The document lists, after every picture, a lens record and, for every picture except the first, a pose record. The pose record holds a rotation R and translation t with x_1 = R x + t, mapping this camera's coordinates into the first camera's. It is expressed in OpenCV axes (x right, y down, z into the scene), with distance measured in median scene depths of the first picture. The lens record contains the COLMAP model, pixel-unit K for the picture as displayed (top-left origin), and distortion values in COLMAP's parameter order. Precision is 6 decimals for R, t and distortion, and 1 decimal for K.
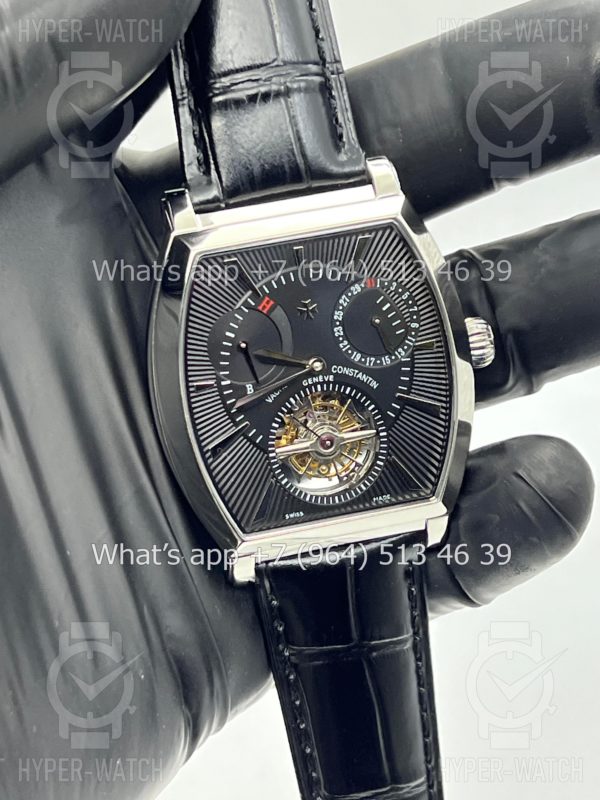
lens RADIAL K [[1791.8, 0, 307.5], [0, 1791.8, 394.8], [0, 0, 1]] dist [0.268524, 0.000000]
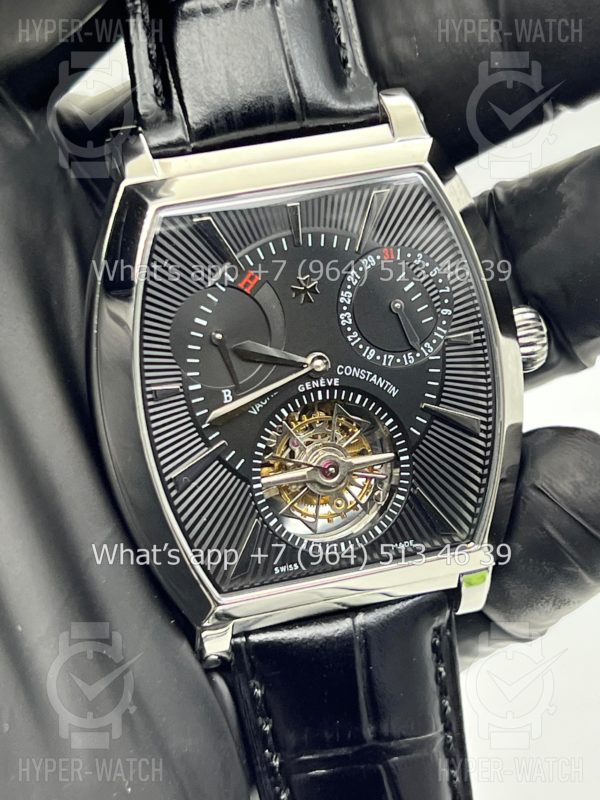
lens RADIAL K [[1791.8, 0, 292.3], [0, 1791.8, 396.5], [0, 0, 1]] dist [0.268524, 0.000000]
pose [[0.998483, -0.002455, 0.055001, -0.045594], [0.005250, 0.998699, -0.050716, 0.034115], [-0.054805, 0.050928, 0.997197, 0.261212]]
